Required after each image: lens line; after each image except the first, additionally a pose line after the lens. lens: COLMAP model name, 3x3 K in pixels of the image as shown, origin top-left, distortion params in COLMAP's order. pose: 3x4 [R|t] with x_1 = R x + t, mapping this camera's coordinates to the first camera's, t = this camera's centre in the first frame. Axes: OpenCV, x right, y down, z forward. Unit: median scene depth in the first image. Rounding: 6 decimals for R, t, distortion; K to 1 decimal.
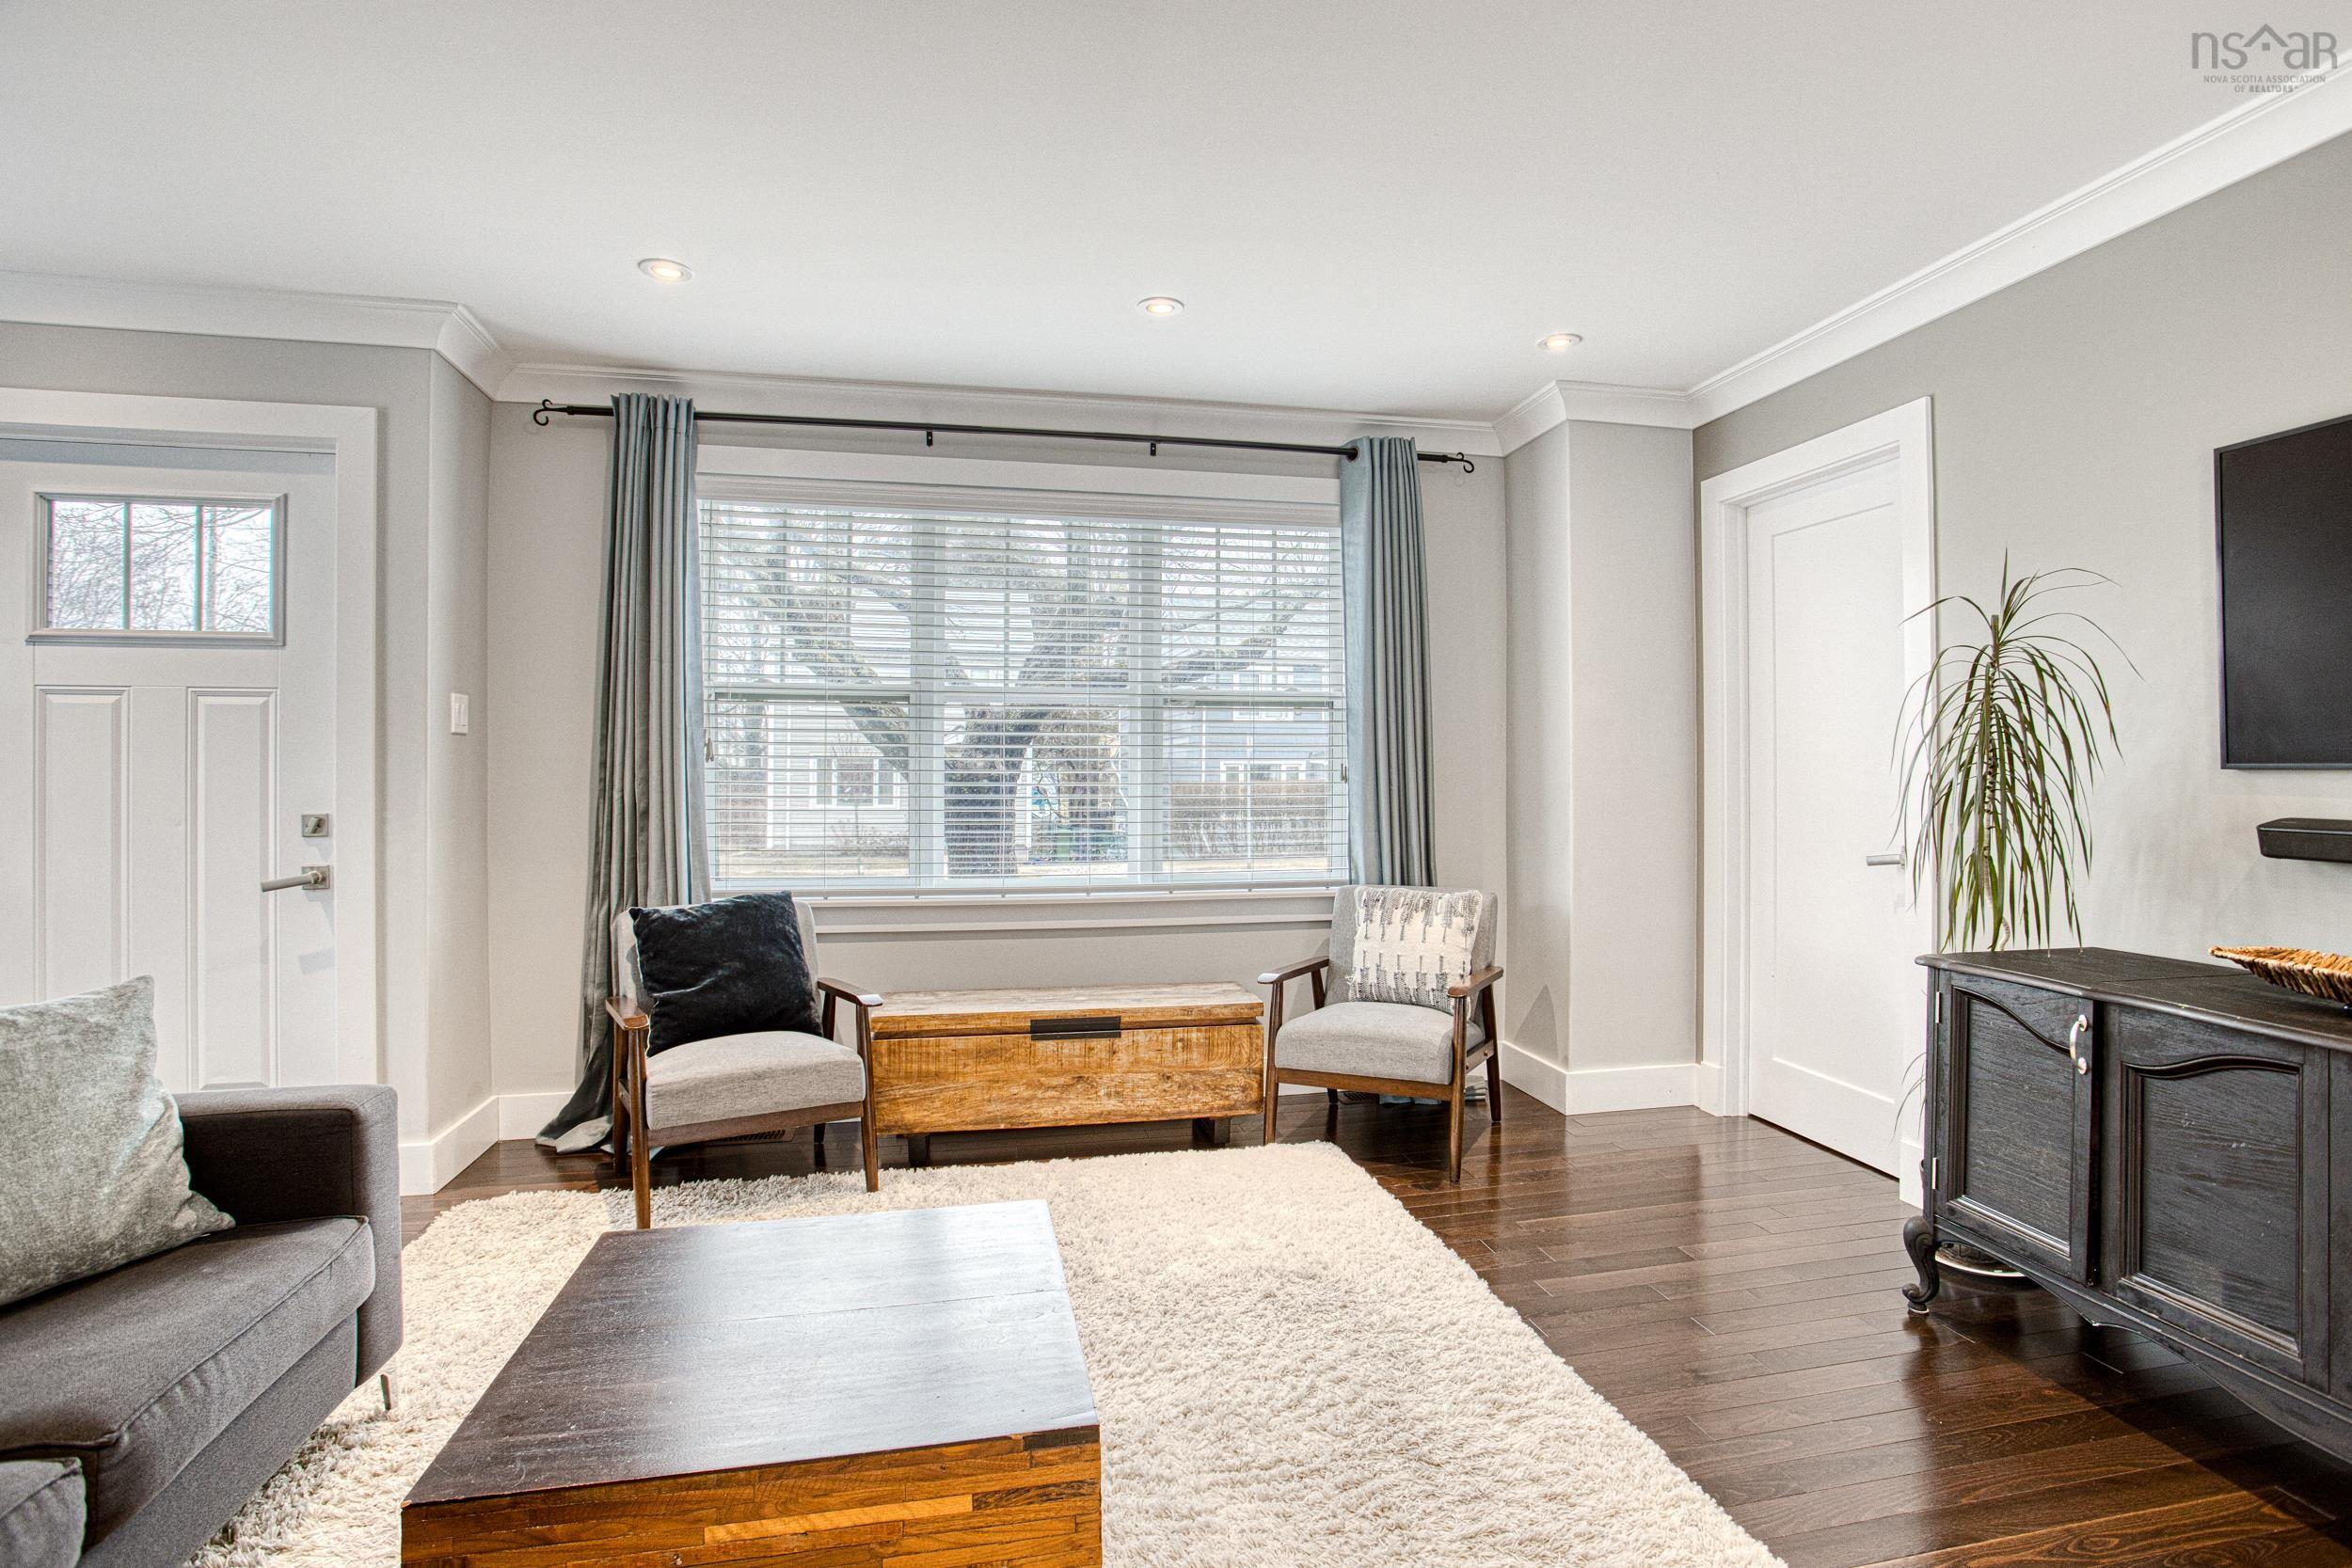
lens RADIAL K [[1176.6, 0, 1223.4], [0, 1176.6, 758.7], [0, 0, 1]] dist [-0.088883, 0.045687]
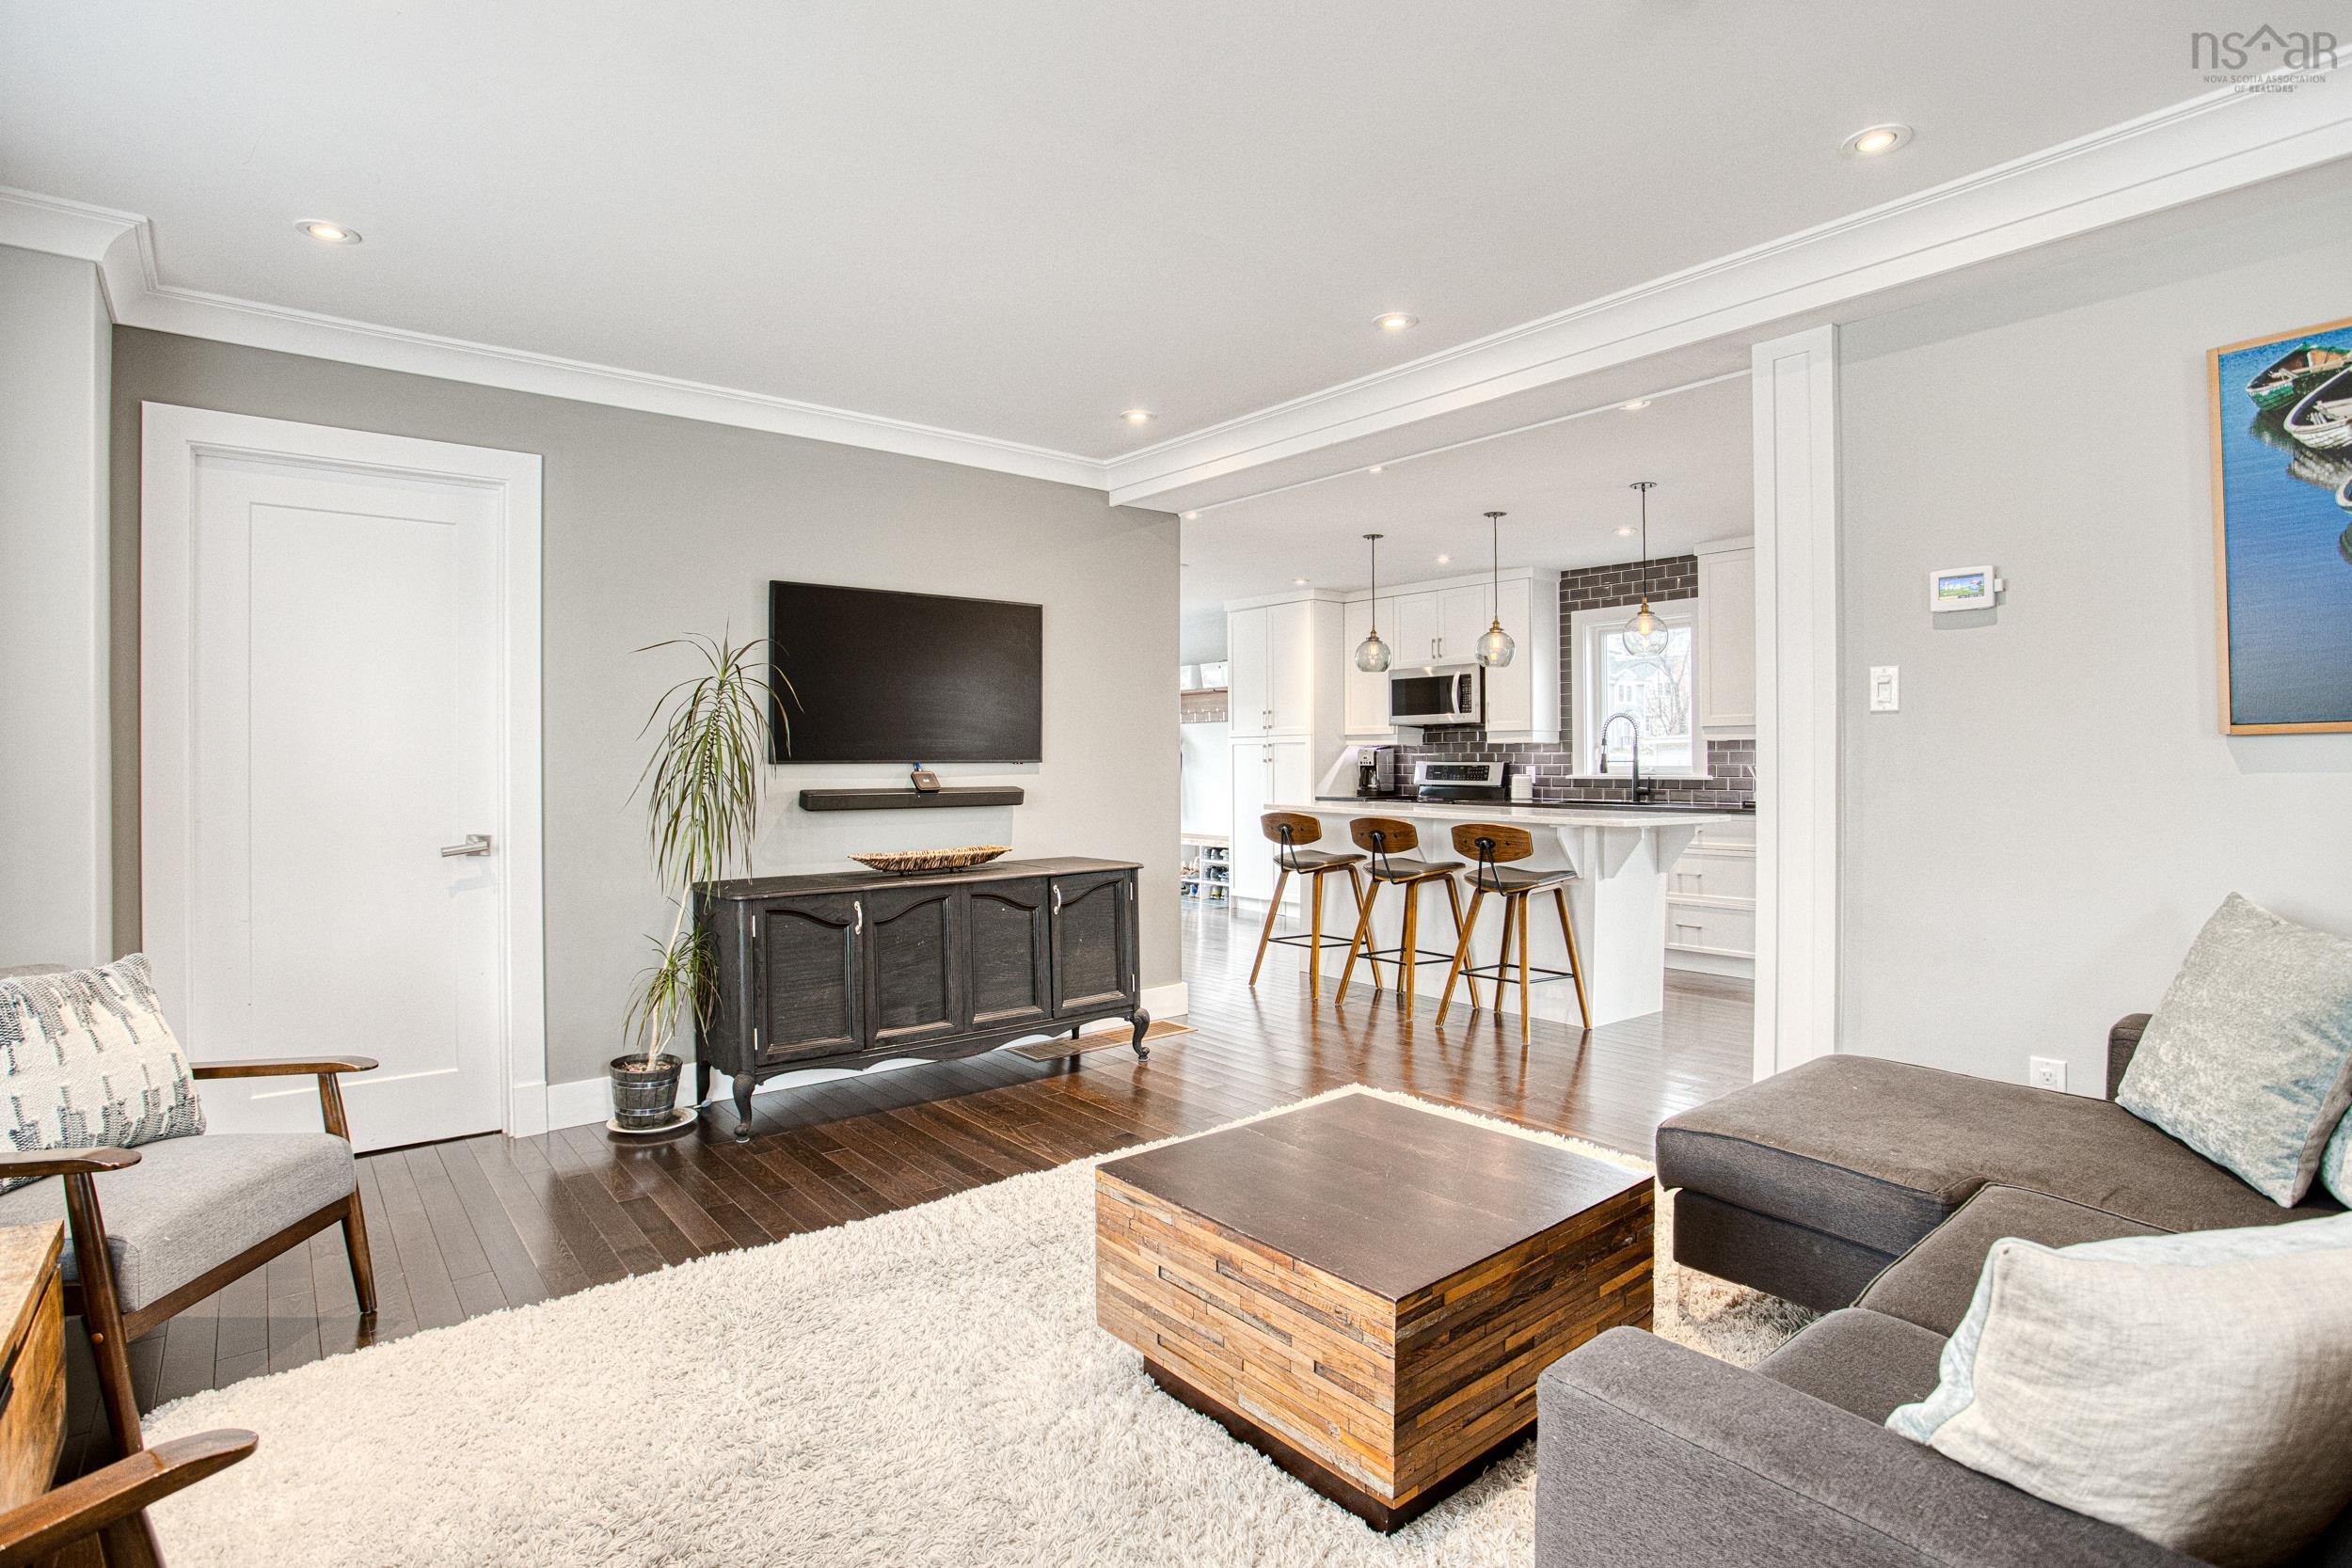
lens RADIAL K [[1171.6, 0, 1187.4], [0, 1171.6, 768.9], [0, 0, 1]] dist [-0.067840, 0.029850]
pose [[-0.452000, -0.000596, 0.892018, -0.656267], [0.001649, 0.999998, 0.001504, 0.009463], [-0.892017, 0.002151, -0.451998, 0.807047]]
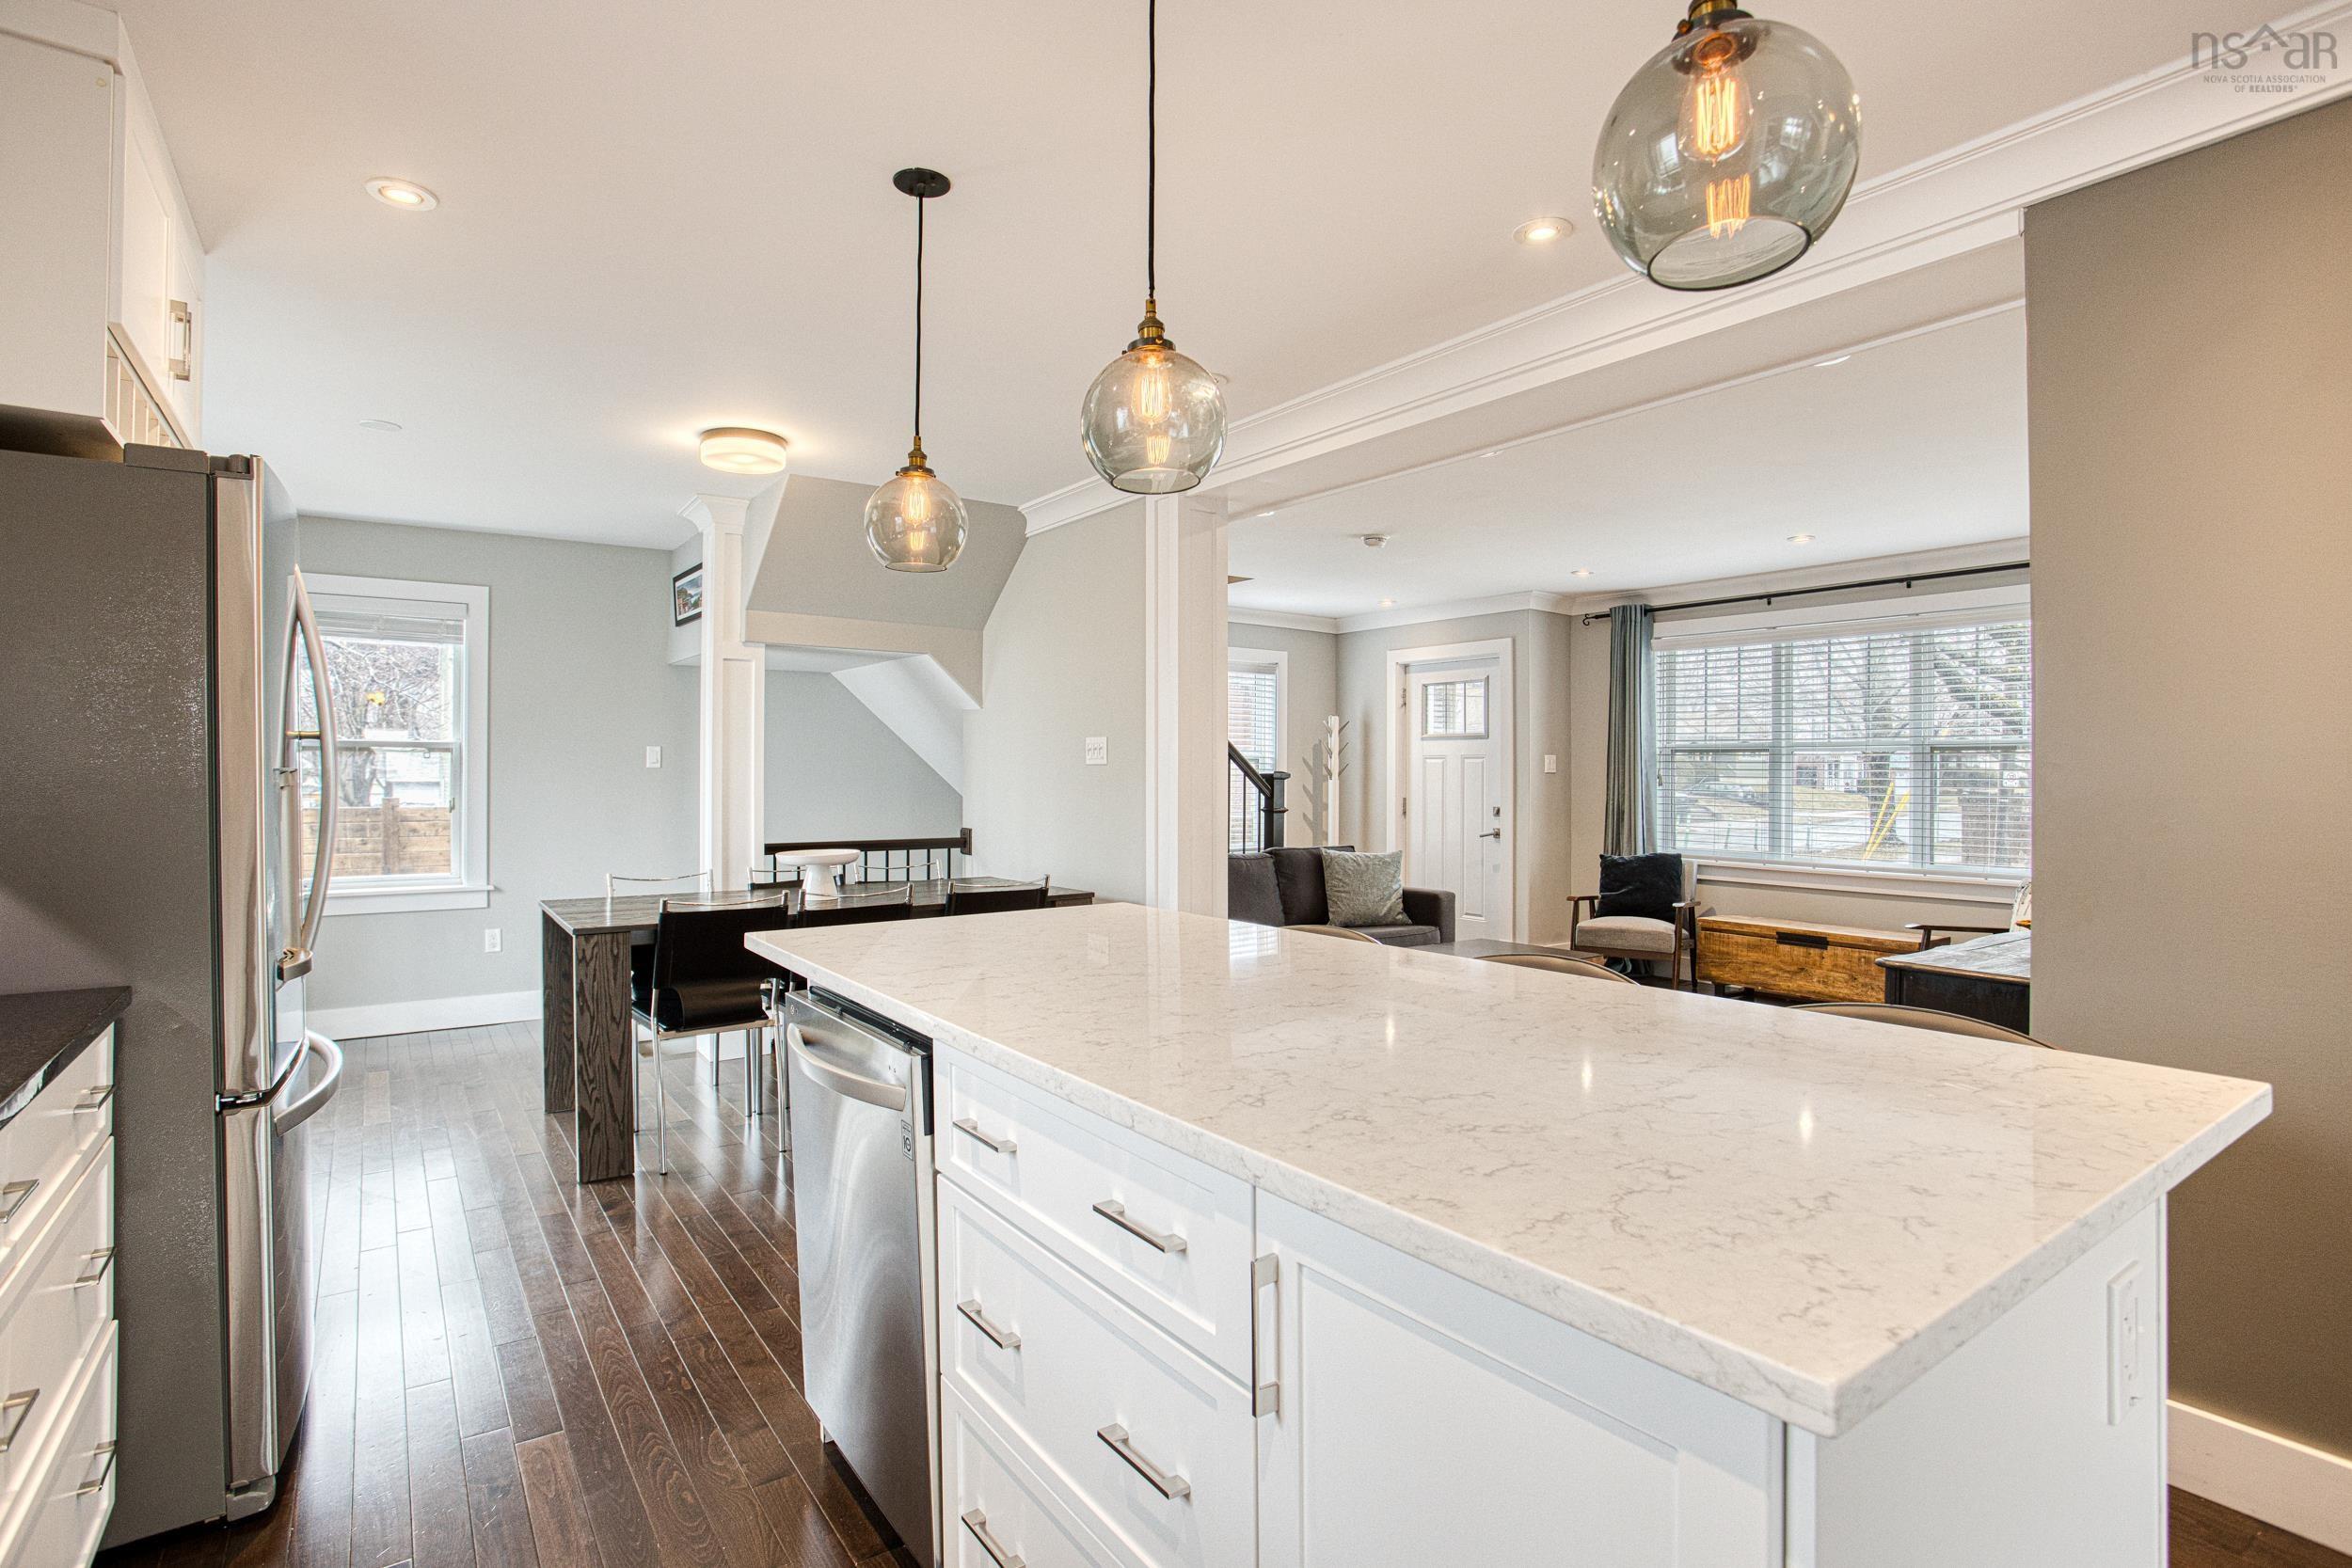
lens RADIAL K [[1155.0, 0, 1179.4], [0, 1155.0, 768.2], [0, 0, 1]] dist [-0.076589, 0.036800]
pose [[0.391828, -0.003638, -0.920031, 1.072788], [0.000021, 0.999992, -0.003946, -0.021584], [0.920039, 0.001527, 0.391825, -0.527861]]
